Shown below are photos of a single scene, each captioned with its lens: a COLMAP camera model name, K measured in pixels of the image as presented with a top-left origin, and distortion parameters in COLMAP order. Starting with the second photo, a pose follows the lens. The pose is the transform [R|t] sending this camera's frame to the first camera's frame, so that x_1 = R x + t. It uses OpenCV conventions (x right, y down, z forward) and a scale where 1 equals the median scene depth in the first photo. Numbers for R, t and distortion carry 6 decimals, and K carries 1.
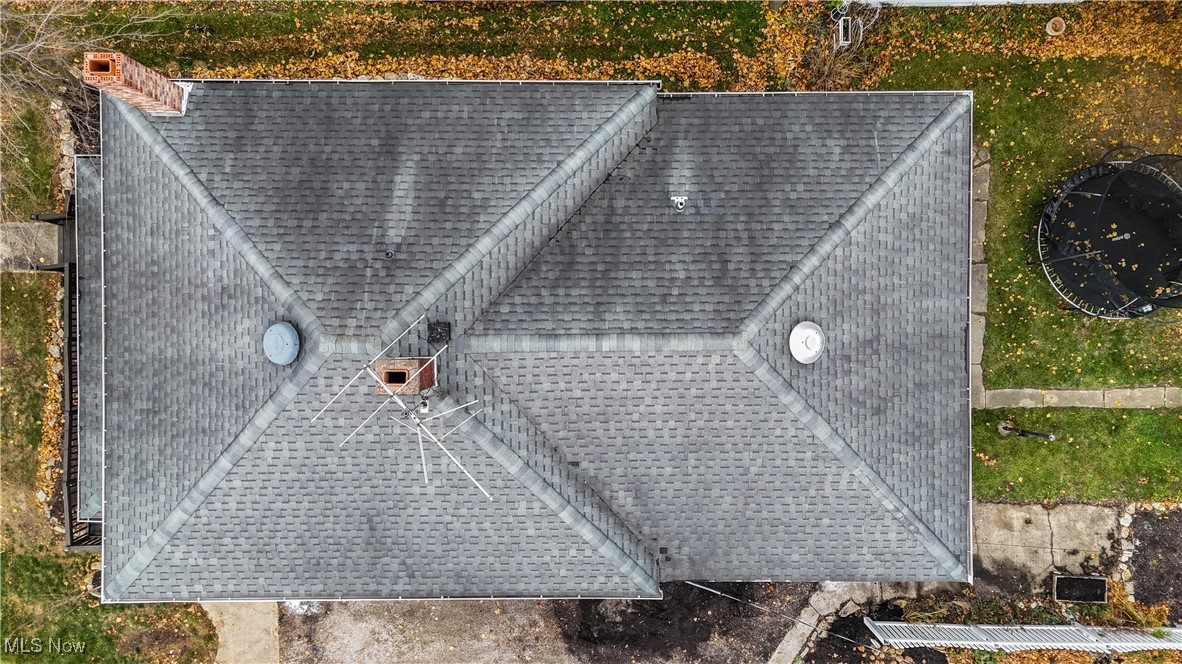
lens RADIAL K [[860.1, 0, 591.0], [0, 860.1, 332.0], [0, 0, 1]] dist [0.133586, -0.166448]
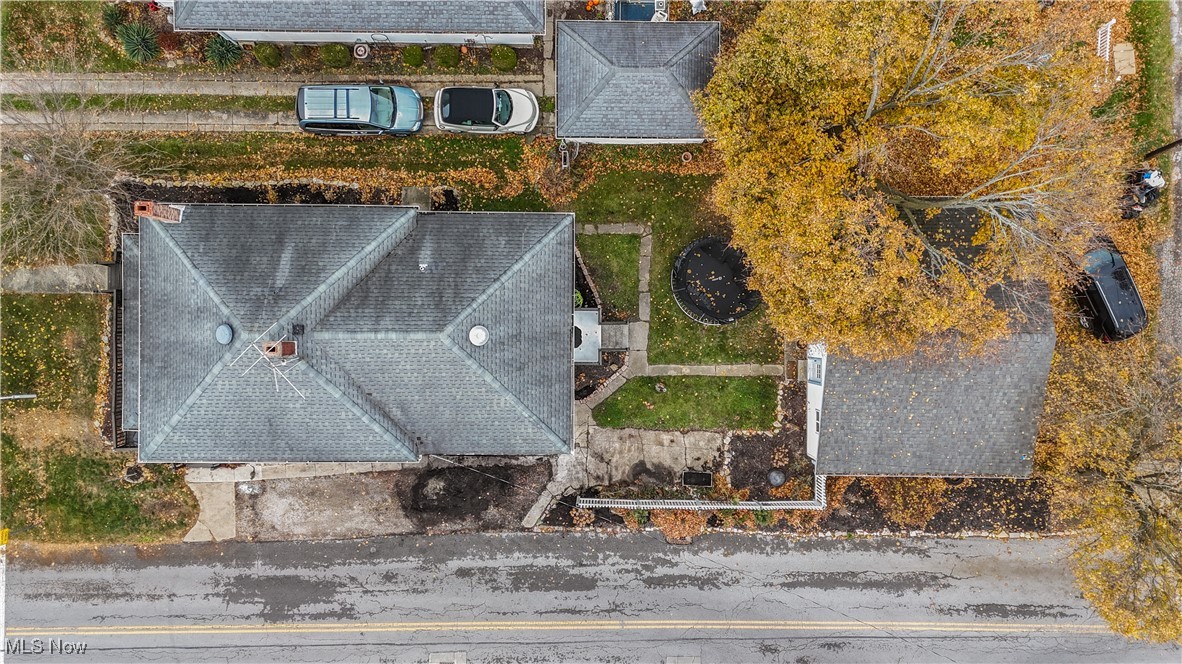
lens RADIAL K [[861.2, 0, 591.0], [0, 861.2, 332.0], [0, 0, 1]] dist [0.115272, -0.161514]
pose [[0.999978, 0.006675, 0.000274, 0.483915], [-0.006675, 0.999978, 0.000486, 0.000268], [-0.000271, -0.000488, 1.000000, -1.019149]]
